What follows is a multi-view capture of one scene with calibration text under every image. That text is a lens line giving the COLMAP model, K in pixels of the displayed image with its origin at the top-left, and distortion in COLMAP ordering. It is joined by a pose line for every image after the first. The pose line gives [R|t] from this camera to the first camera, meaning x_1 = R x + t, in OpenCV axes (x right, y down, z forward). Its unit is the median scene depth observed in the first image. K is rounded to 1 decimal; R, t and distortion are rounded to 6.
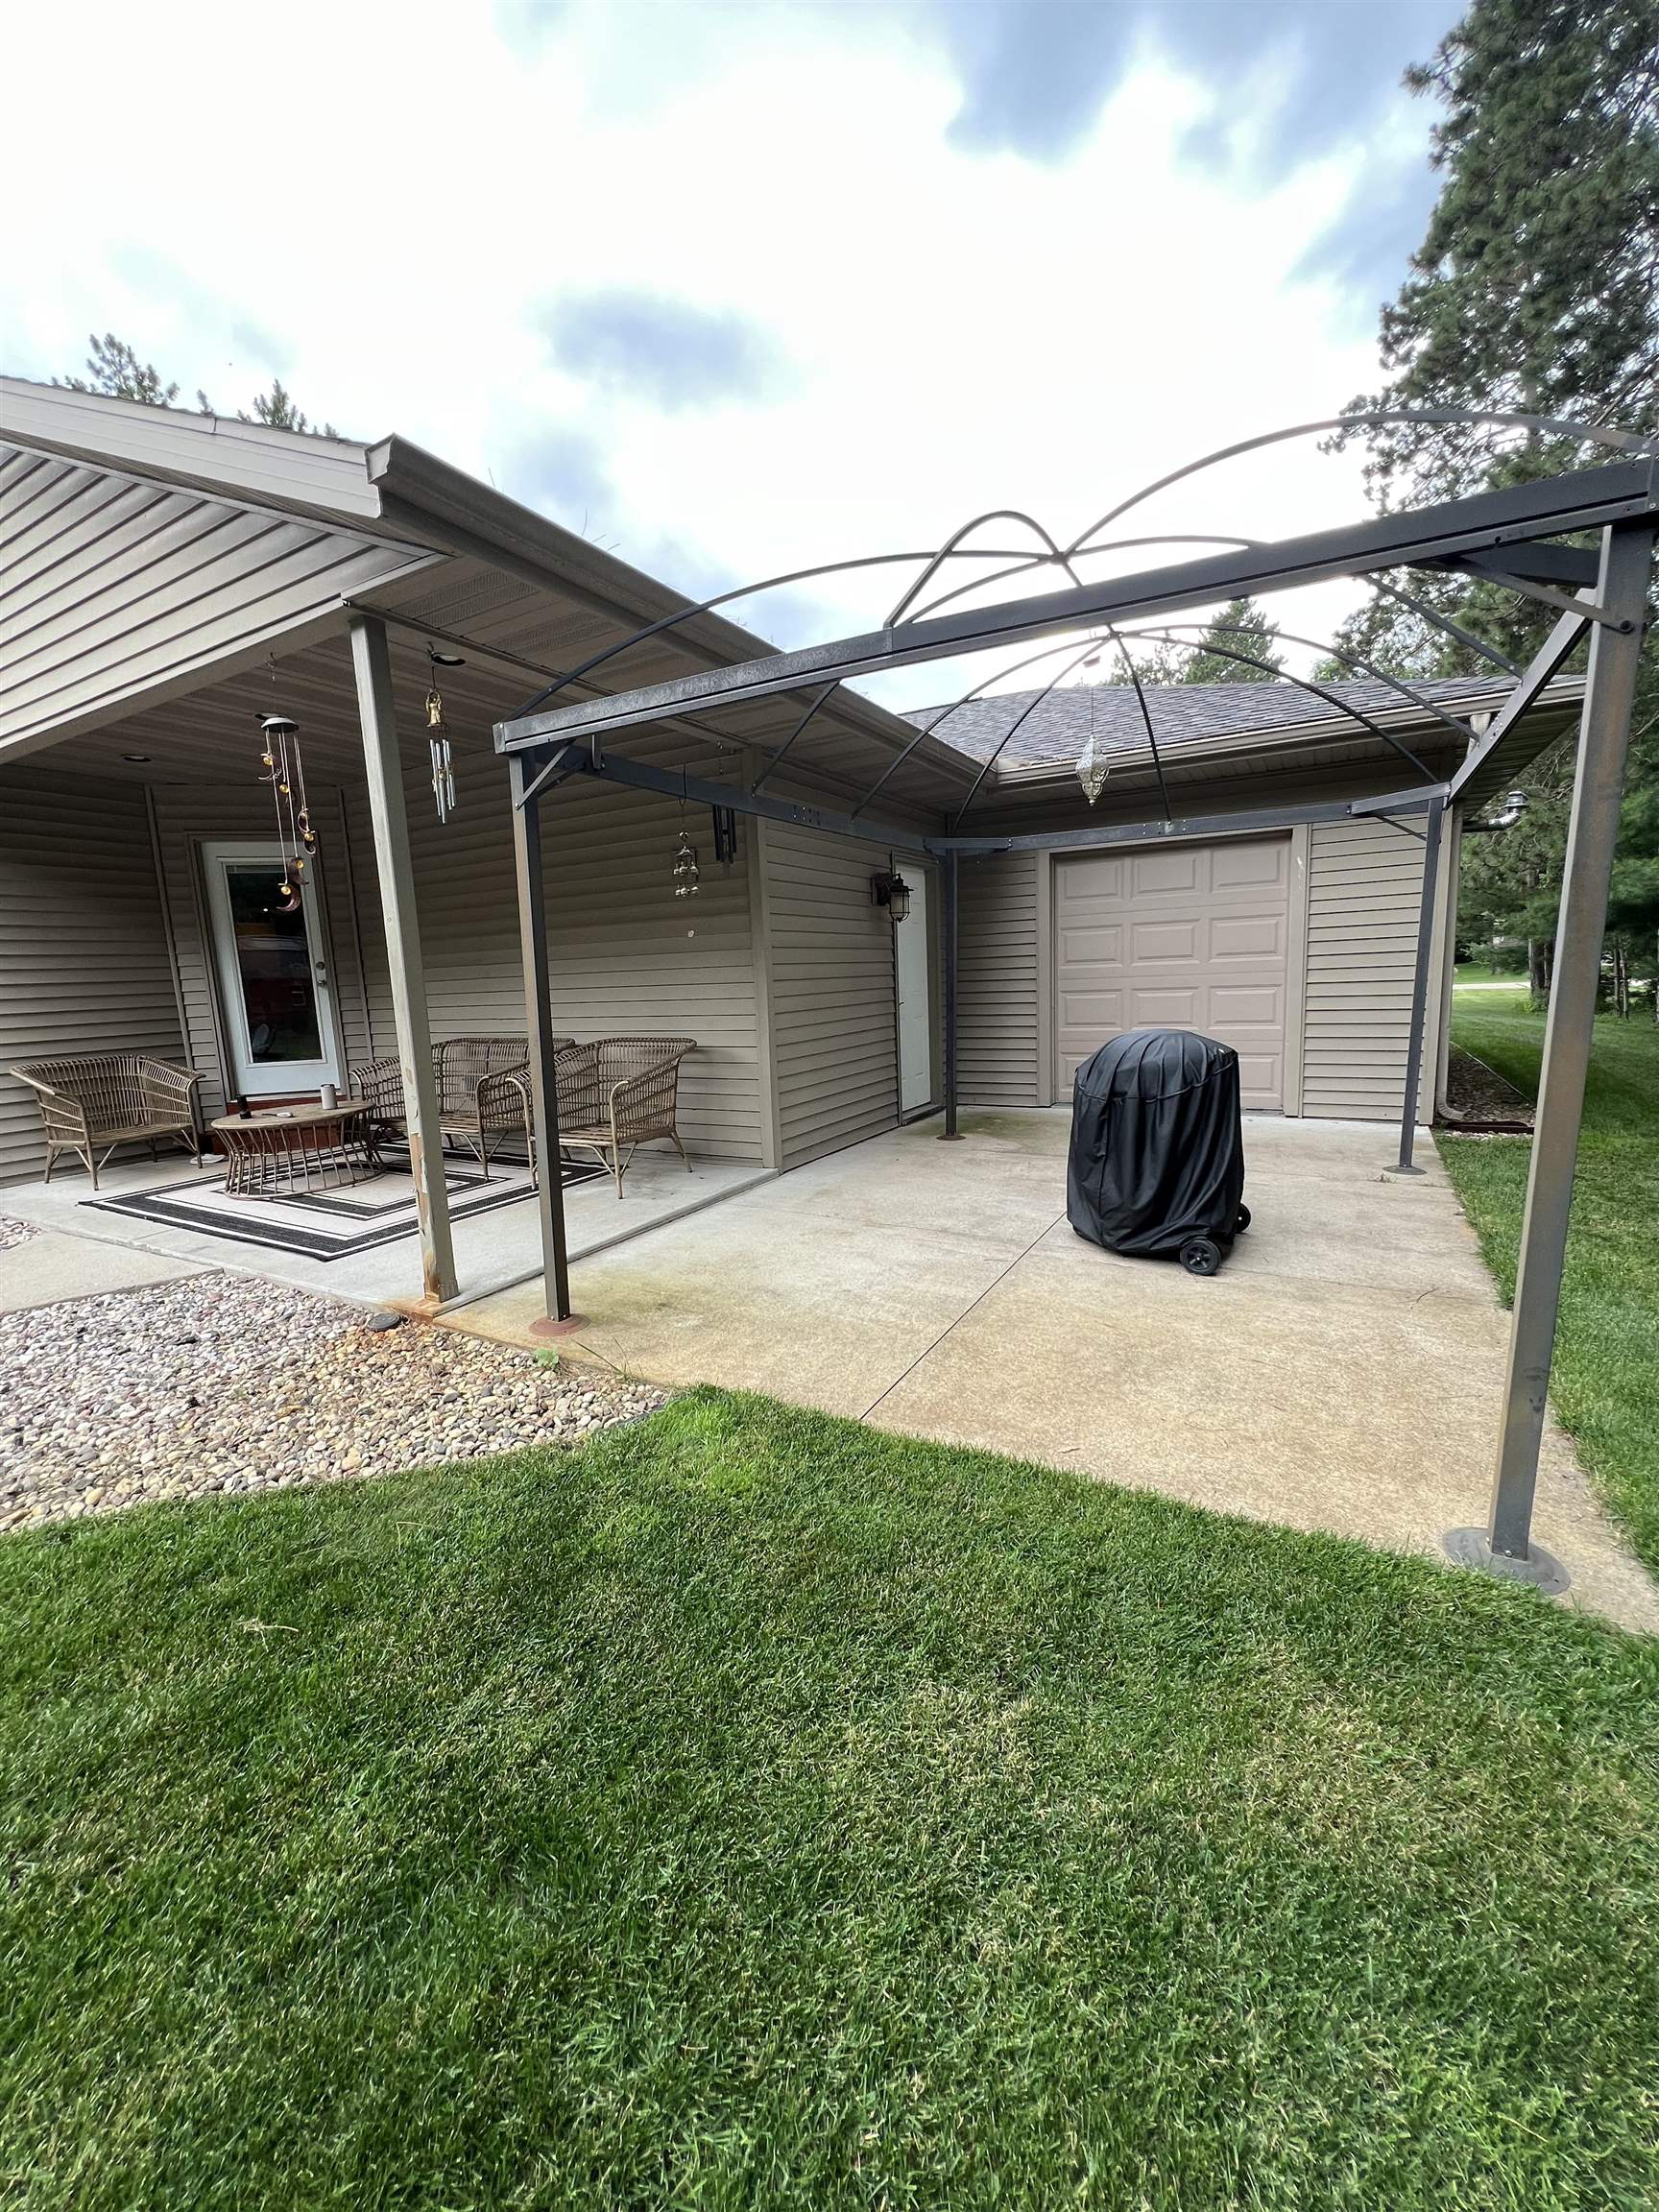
lens RADIAL K [[883.8, 0, 829.5], [0, 883.8, 1106.0], [0, 0, 1]] dist [0.001795, 0.000138]
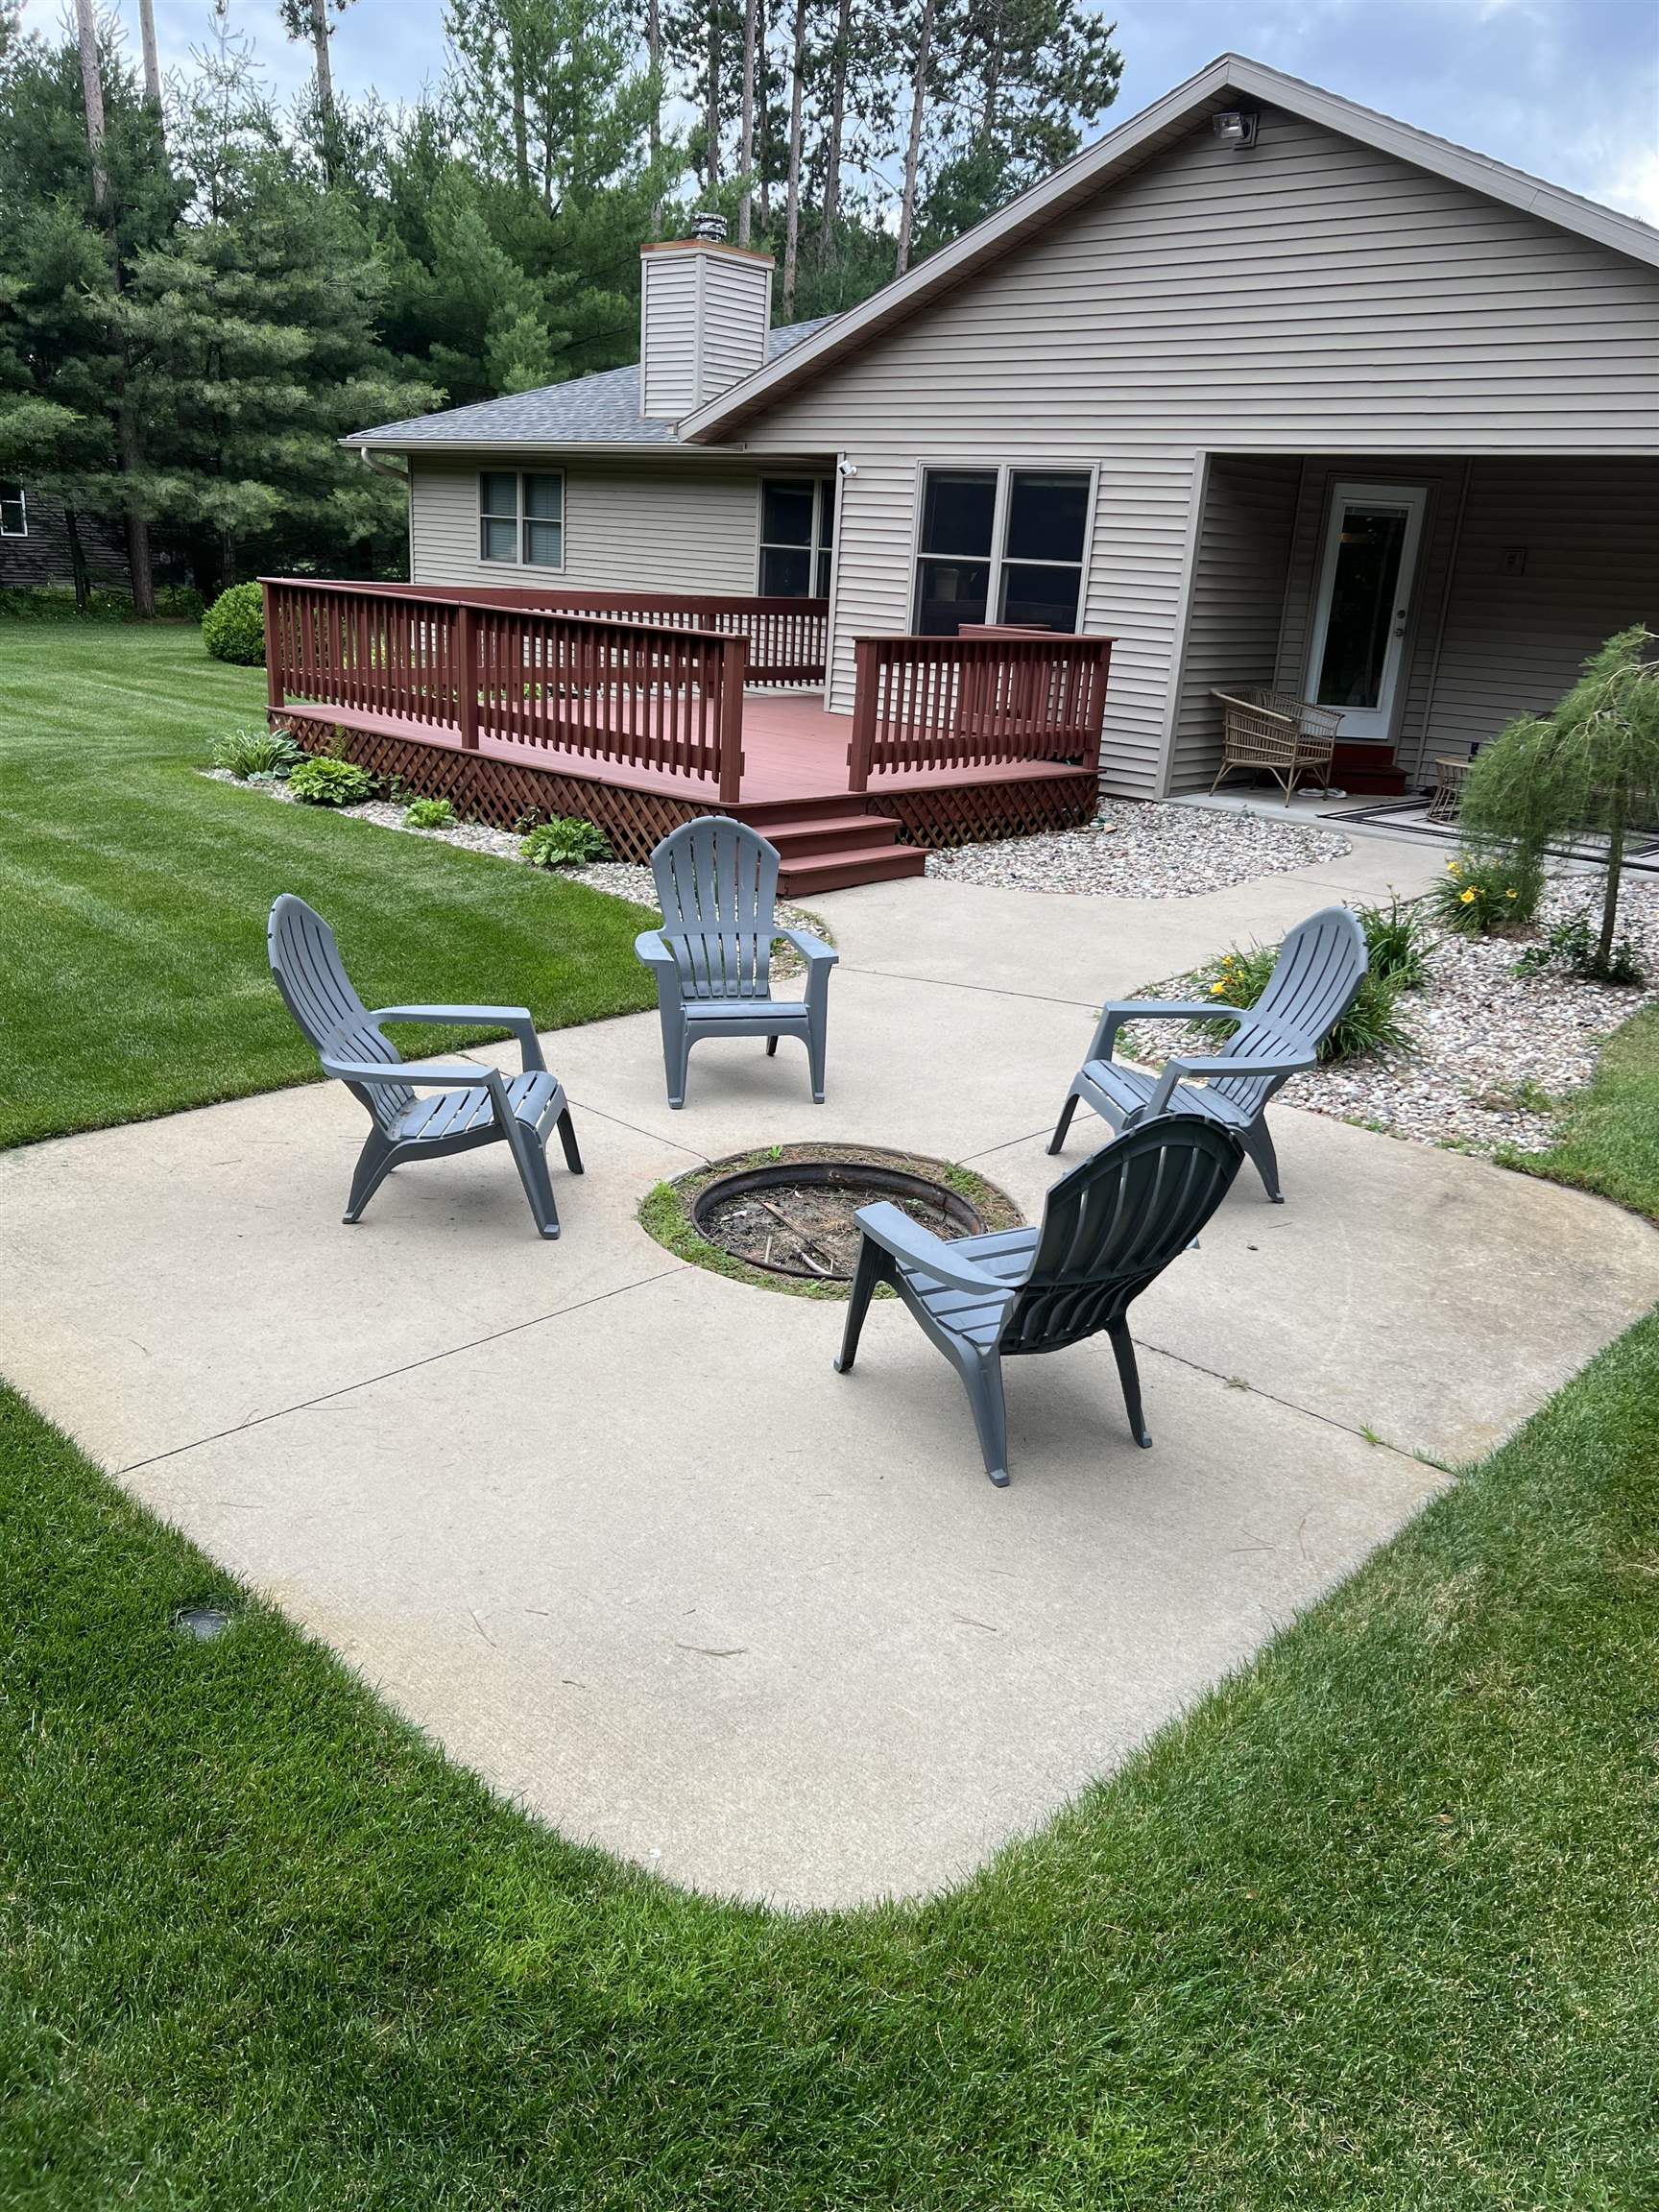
lens RADIAL K [[1657.5, 0, 829.5], [0, 1657.5, 1106.0], [0, 0, 1]] dist [0.039429, -0.030211]
pose [[0.964335, 0.174115, -0.199352, -0.704521], [-0.137540, 0.973139, 0.184617, 0.123661], [0.226142, -0.150614, 0.962380, -1.041239]]
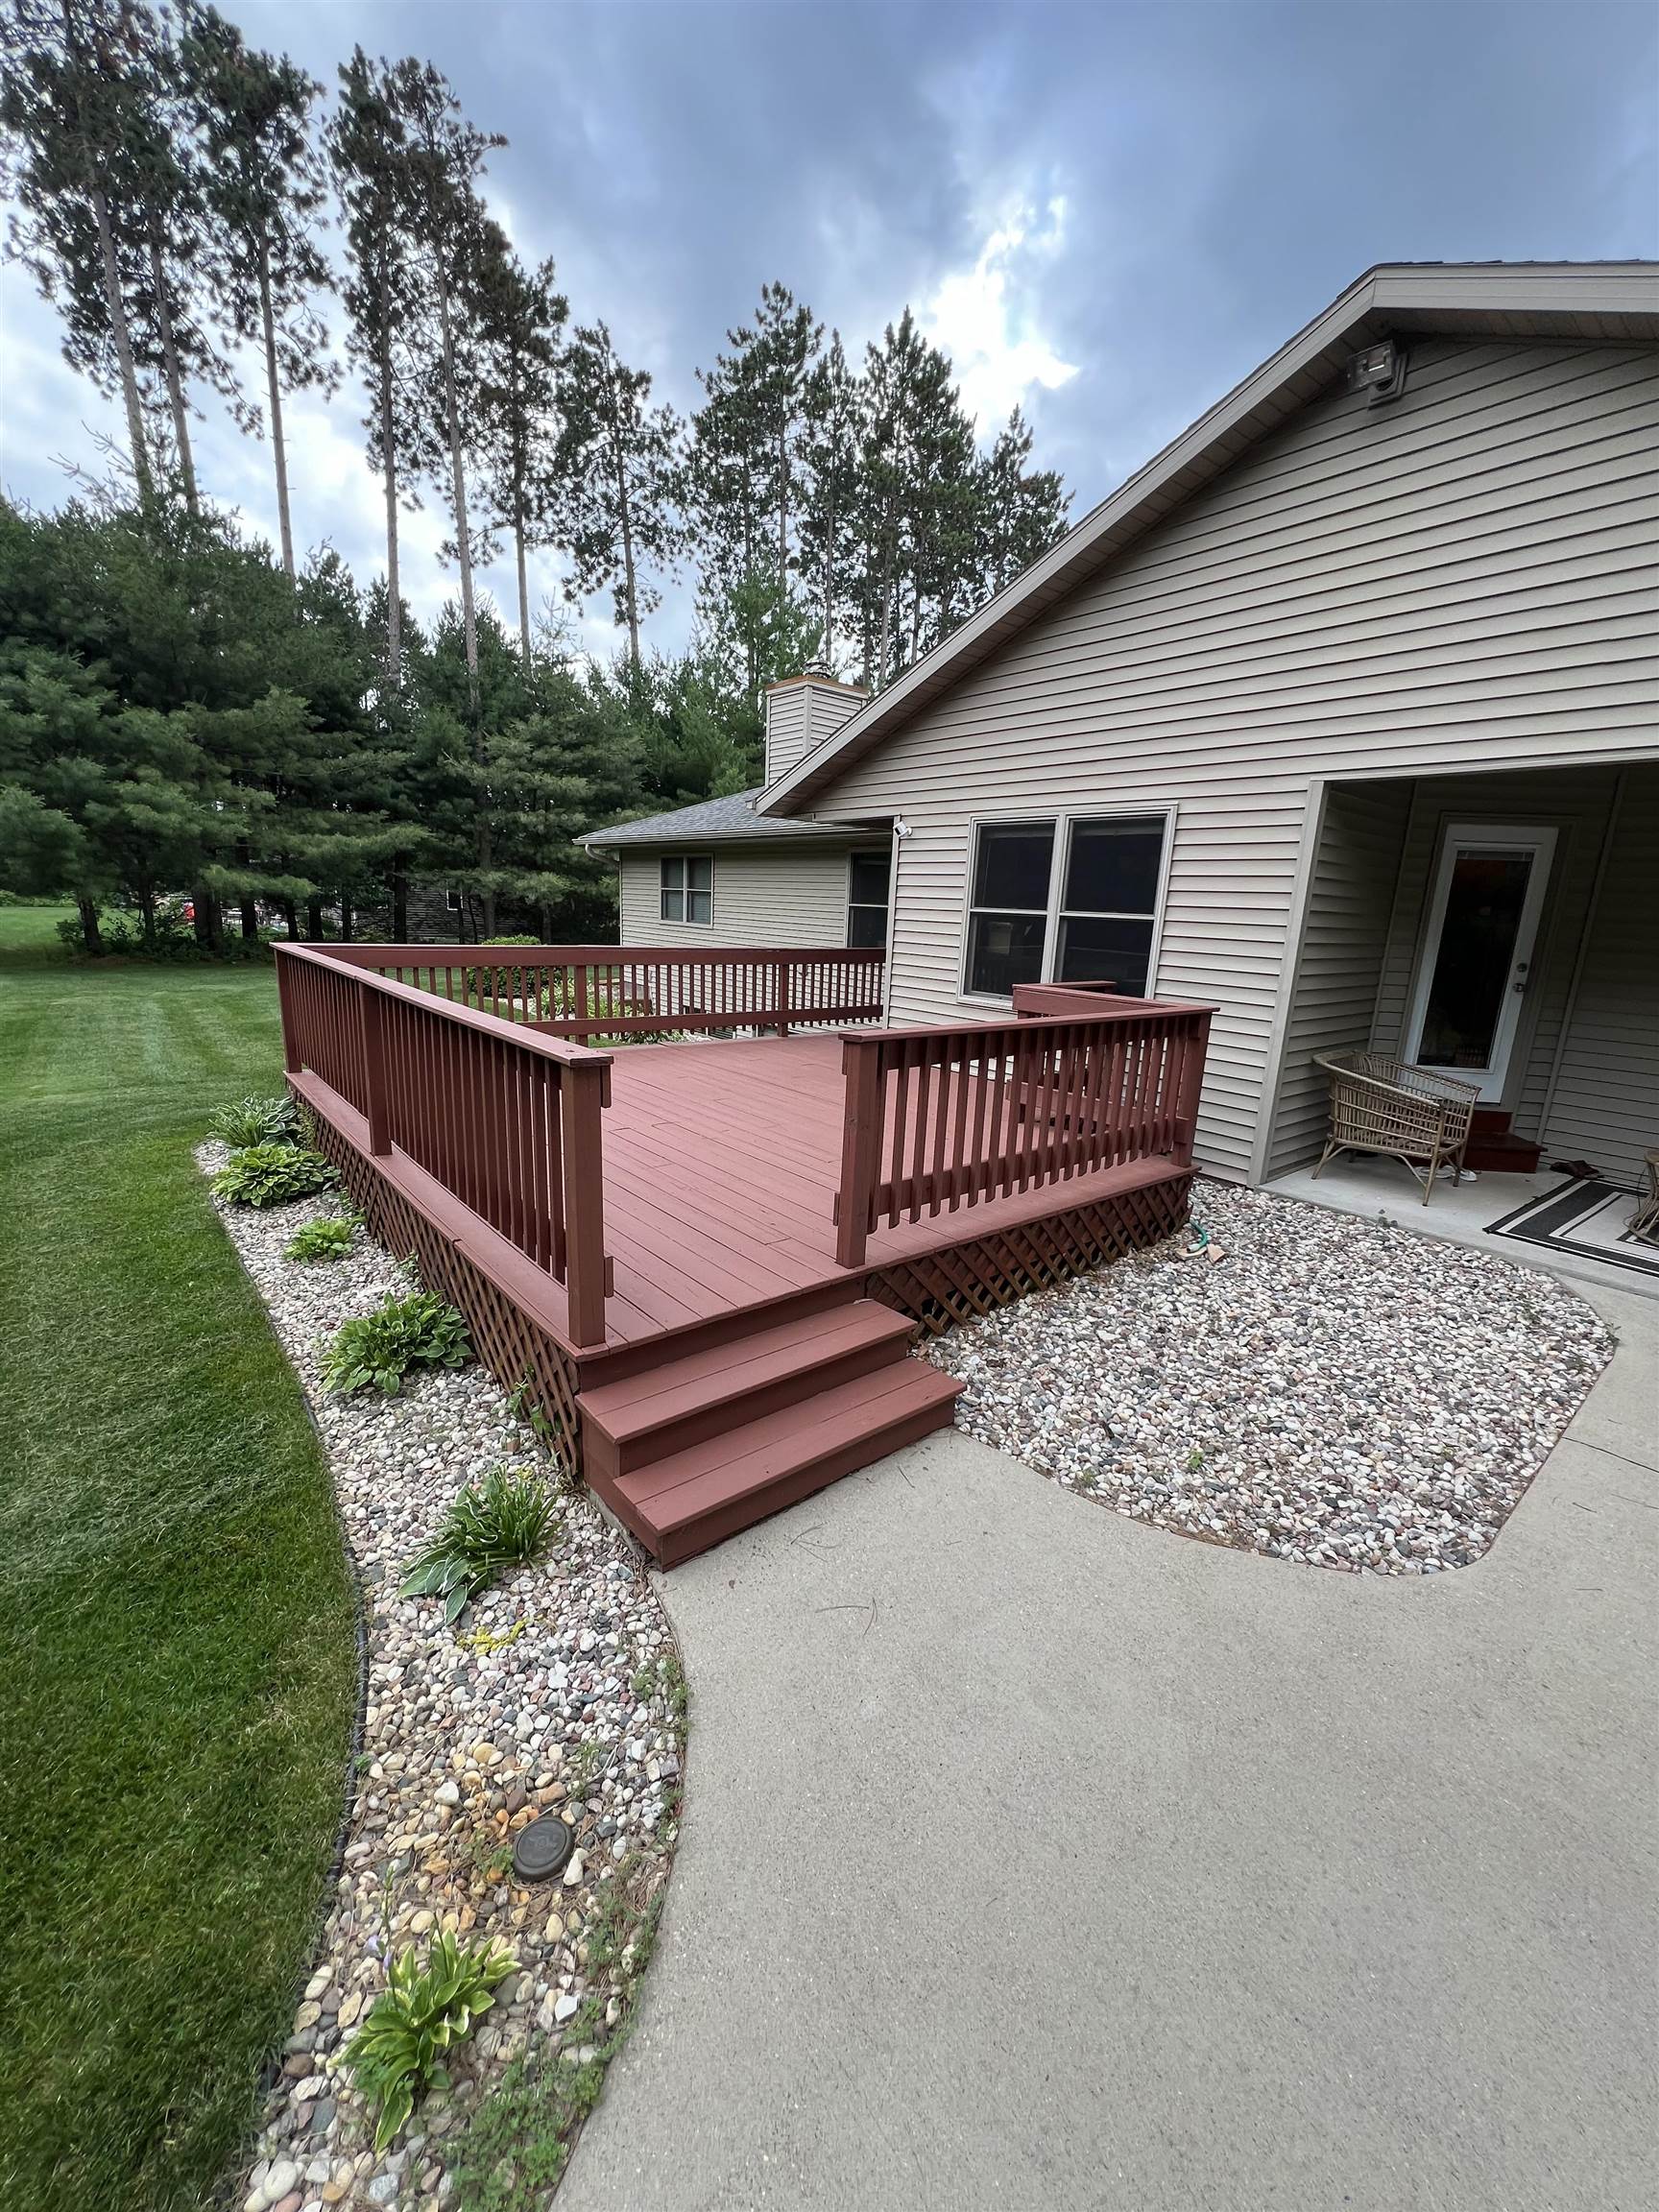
lens RADIAL K [[883.8, 0, 829.5], [0, 883.8, 1106.0], [0, 0, 1]] dist [0.001795, 0.000138]
pose [[0.927049, 0.164805, -0.336778, -0.872000], [-0.139479, 0.985340, 0.098238, -0.009478], [0.348031, -0.044098, 0.936445, -0.088780]]
